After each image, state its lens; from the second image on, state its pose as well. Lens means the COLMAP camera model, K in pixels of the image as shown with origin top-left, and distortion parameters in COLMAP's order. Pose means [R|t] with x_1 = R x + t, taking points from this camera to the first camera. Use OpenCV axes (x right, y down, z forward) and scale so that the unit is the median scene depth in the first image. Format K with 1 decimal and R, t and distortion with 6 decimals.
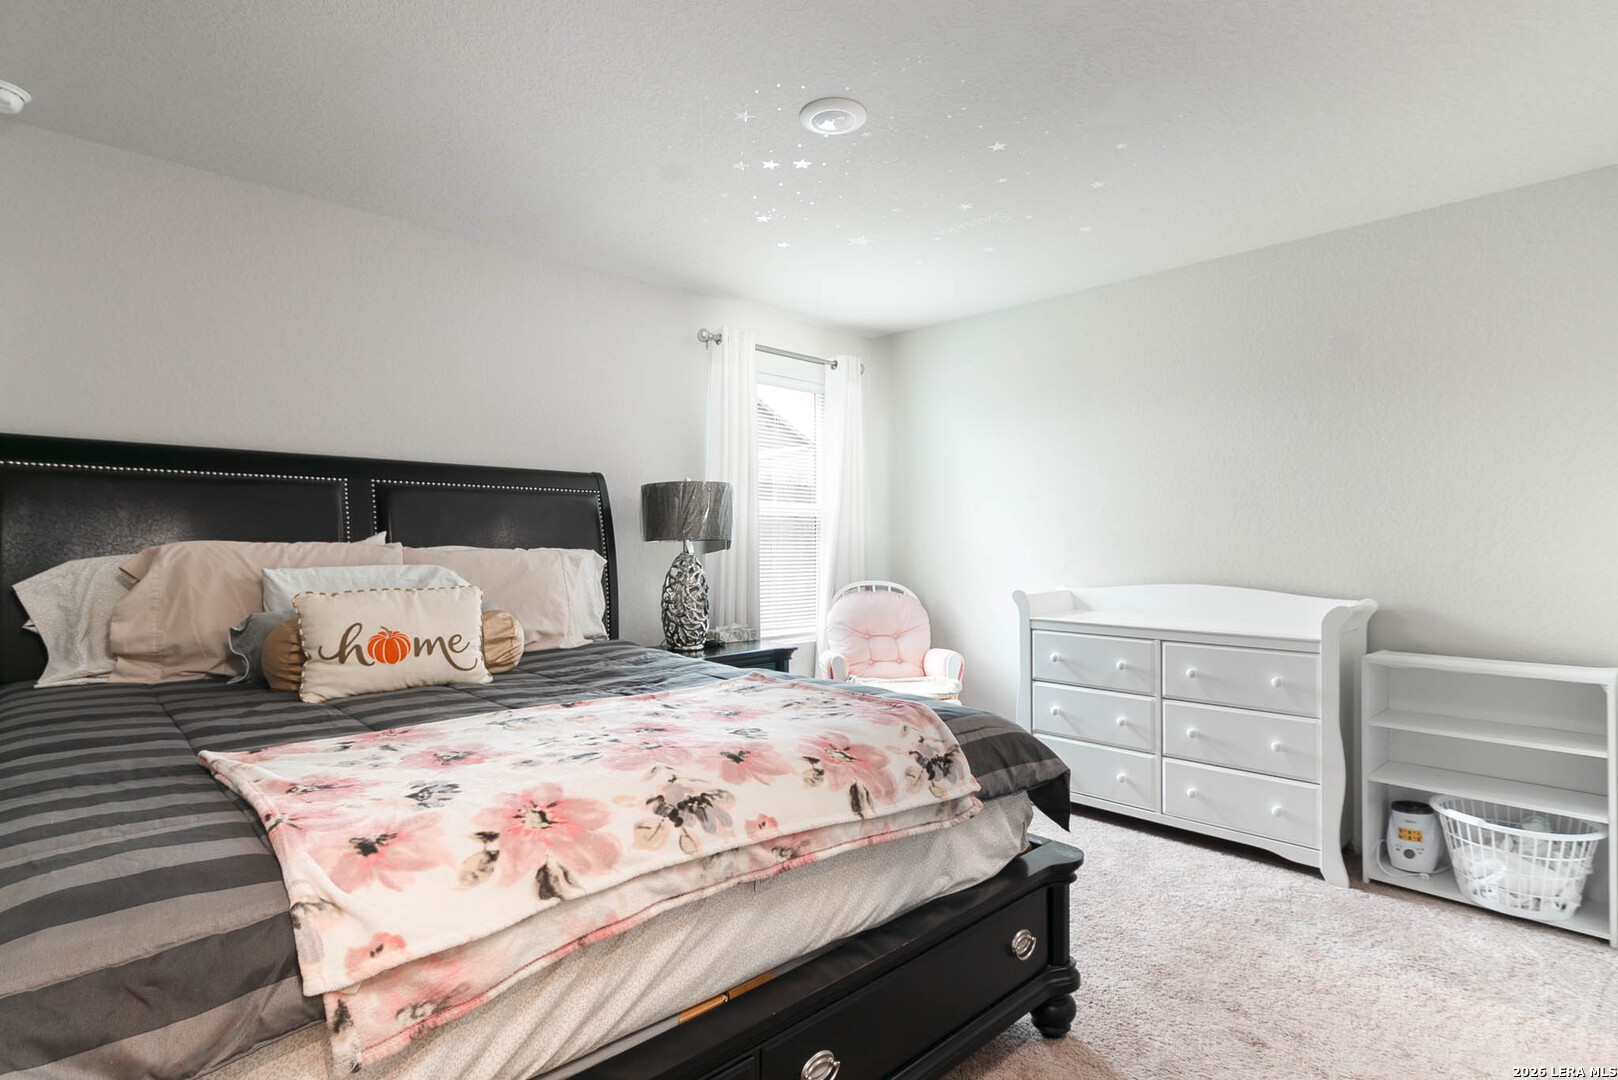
lens RADIAL K [[793.7, 0, 798.9], [0, 793.7, 540.7], [0, 0, 1]] dist [-0.000978, -0.000032]
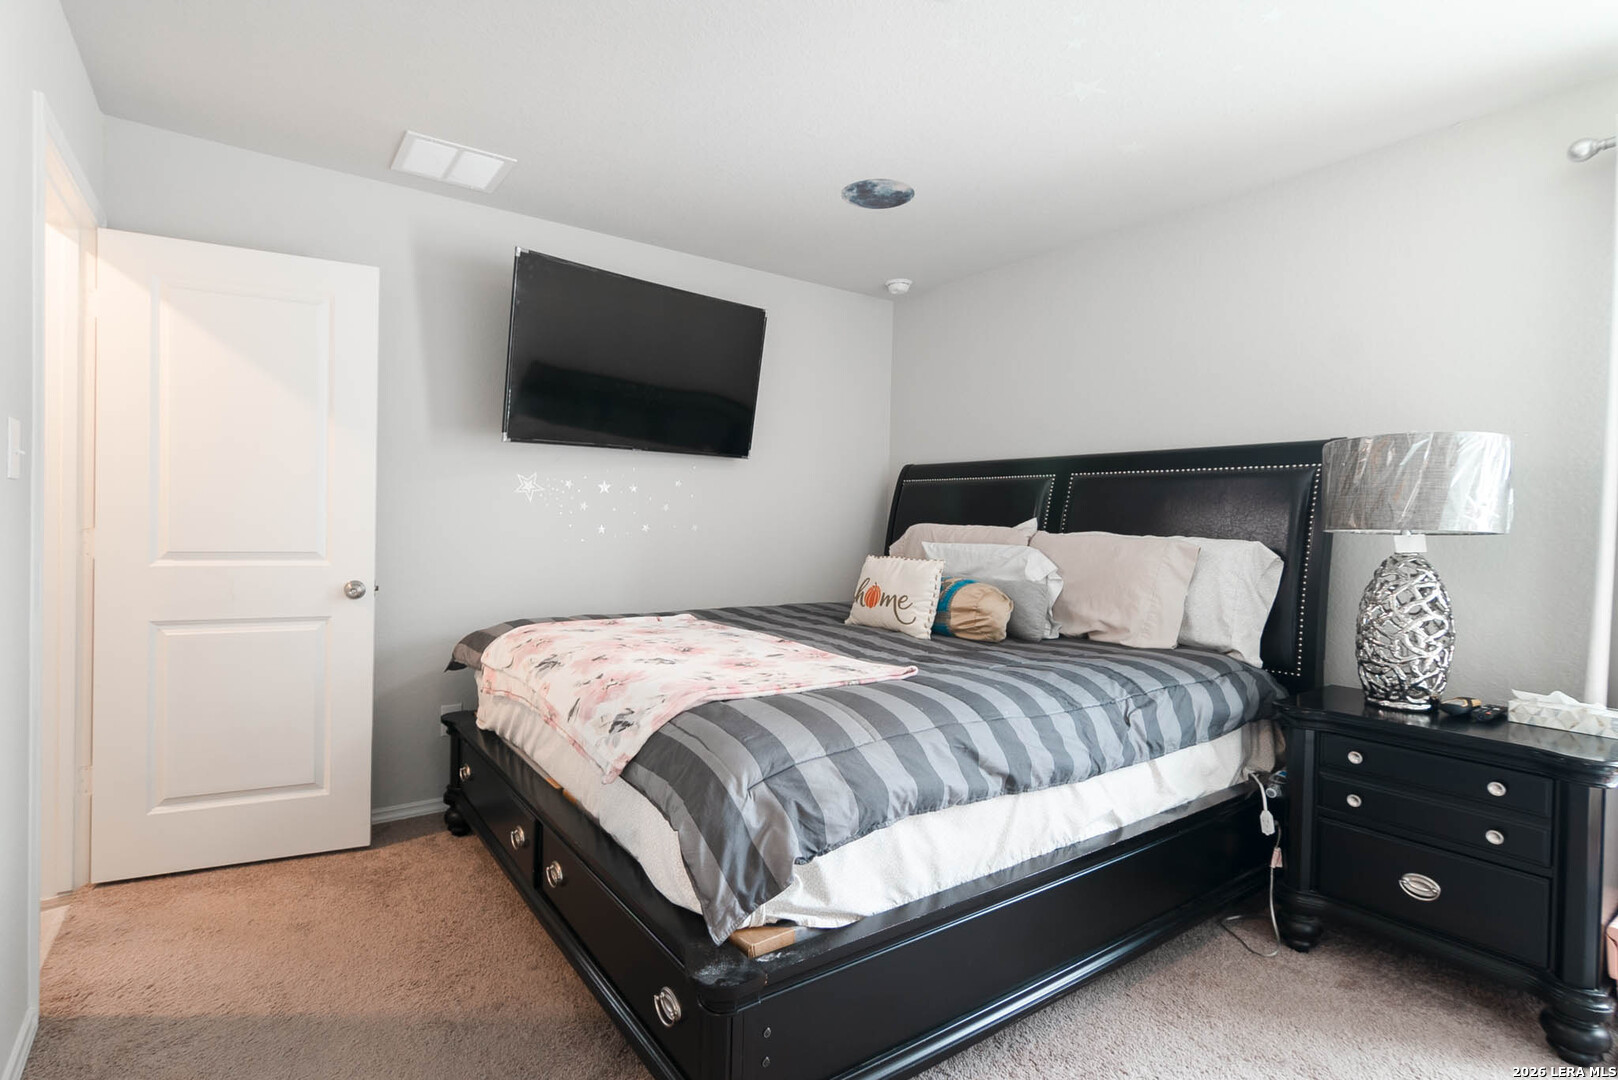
lens RADIAL K [[774.4, 0, 799.2], [0, 774.4, 533.2], [0, 0, 1]] dist [-0.005778, -0.000600]
pose [[-0.138136, 0.013549, -0.990321, 0.861455], [-0.017224, 0.999722, 0.016081, -0.001753], [0.990264, 0.019279, -0.137864, 1.010271]]
